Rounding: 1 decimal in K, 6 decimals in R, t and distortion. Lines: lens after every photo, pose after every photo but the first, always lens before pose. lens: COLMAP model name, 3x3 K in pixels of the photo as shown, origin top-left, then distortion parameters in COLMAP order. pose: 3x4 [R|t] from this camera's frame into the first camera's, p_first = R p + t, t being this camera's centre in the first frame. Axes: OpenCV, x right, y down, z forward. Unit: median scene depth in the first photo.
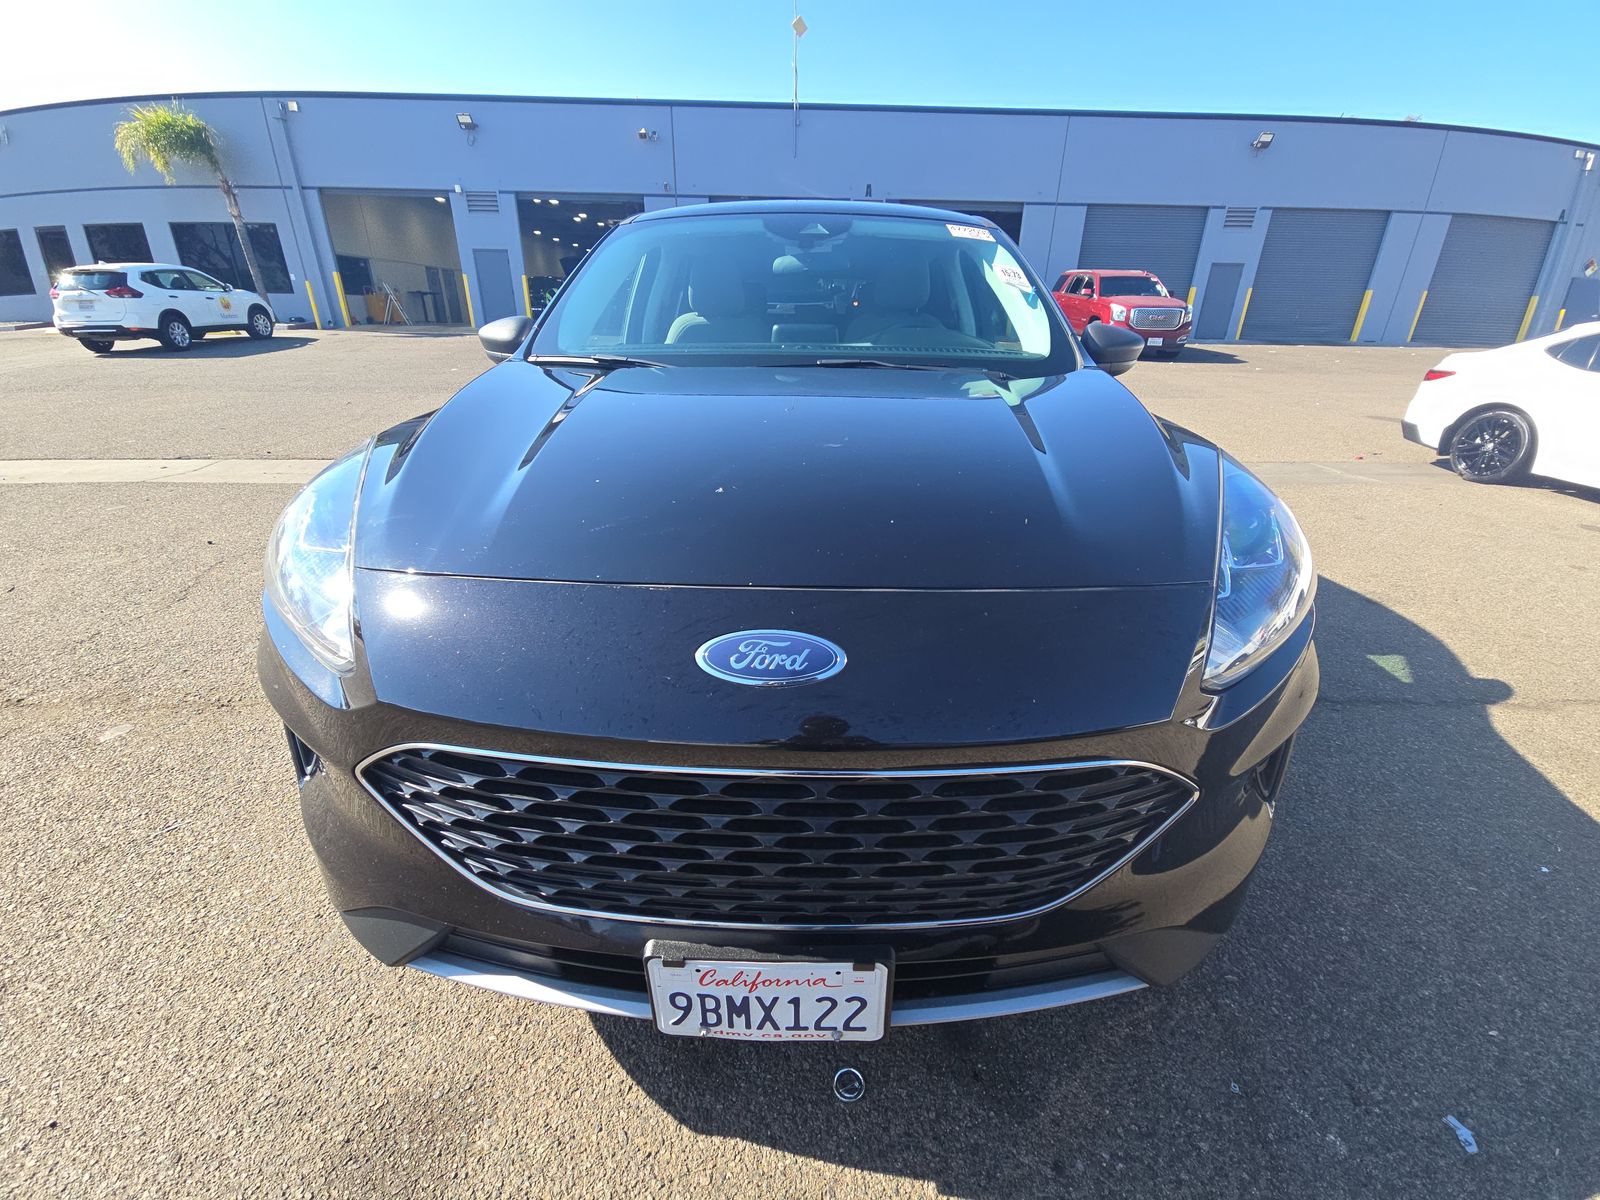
lens RADIAL K [[644.7, 0, 799.4], [0, 644.7, 609.7], [0, 0, 1]] dist [0.000752, -0.010628]
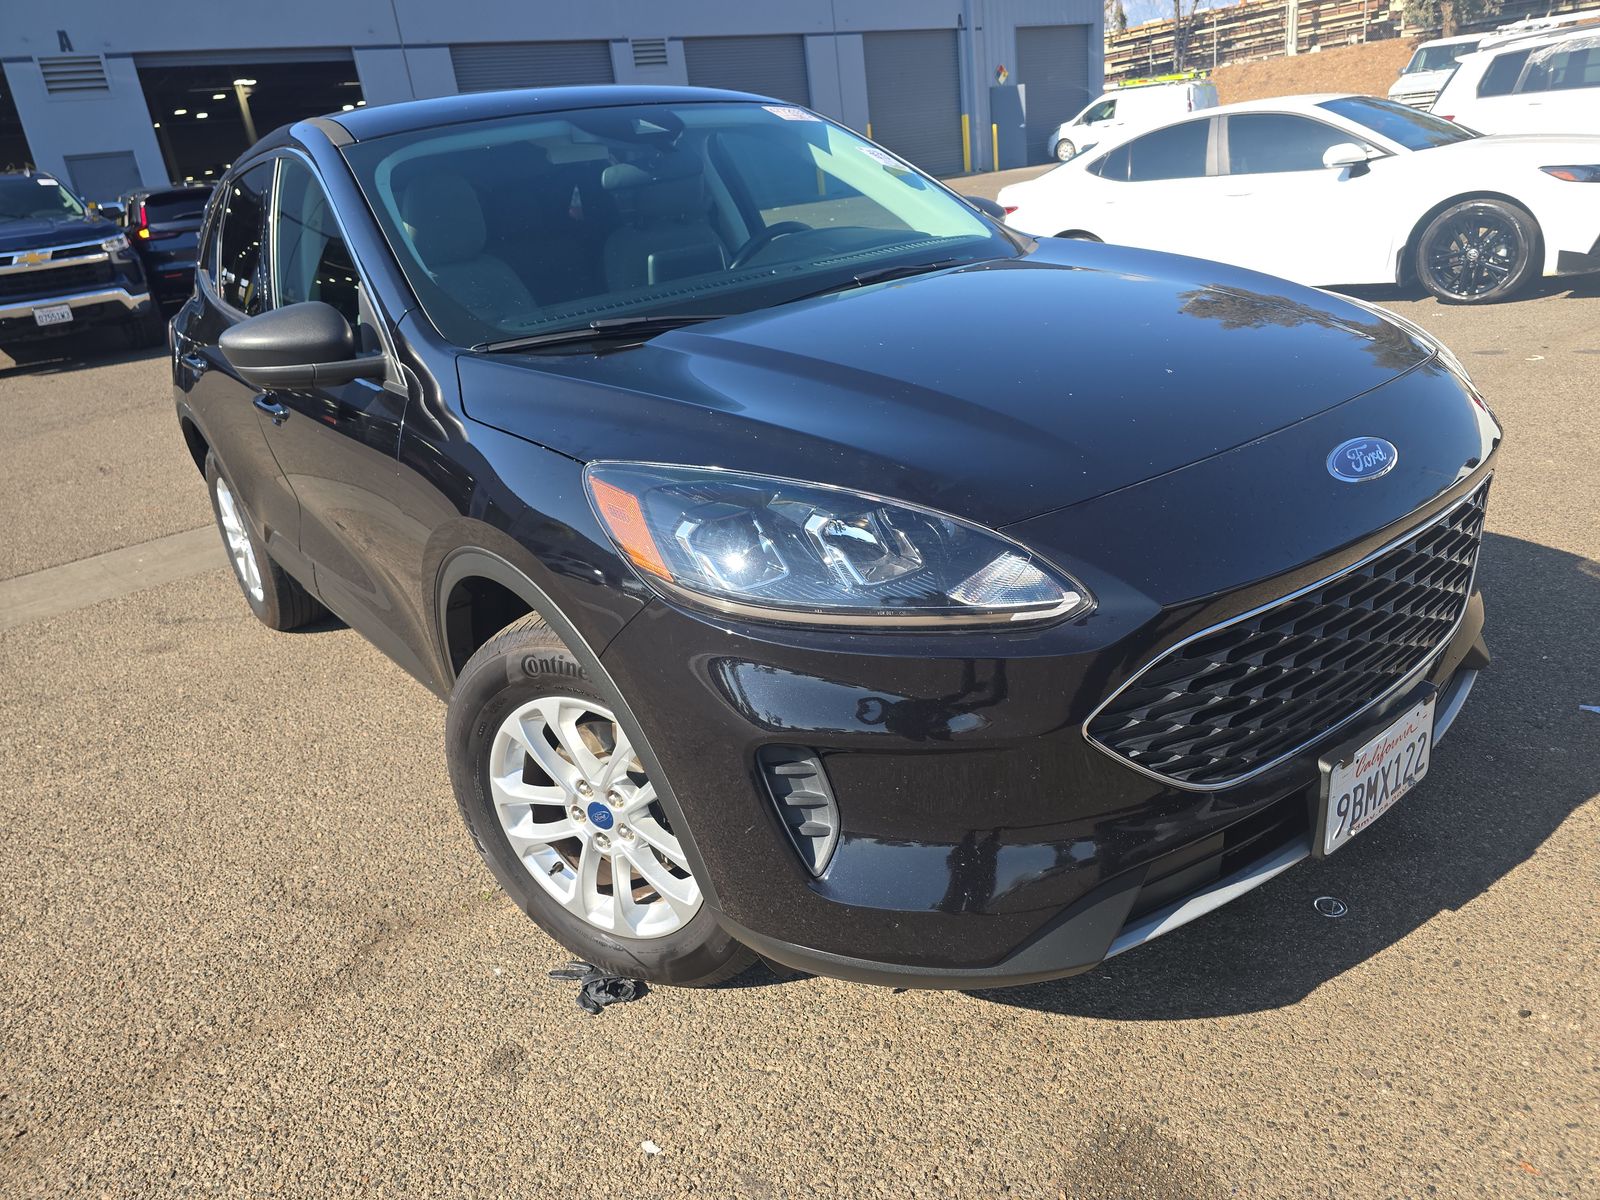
lens RADIAL K [[1086.4, 0, 789.4], [0, 1086.4, 585.2], [0, 0, 1]] dist [0.068159, -0.082954]
pose [[0.756428, -0.319161, 0.570923, -0.189316], [0.379005, 0.925271, 0.015100, -0.003329], [-0.533078, 0.204961, 0.820865, -0.001854]]
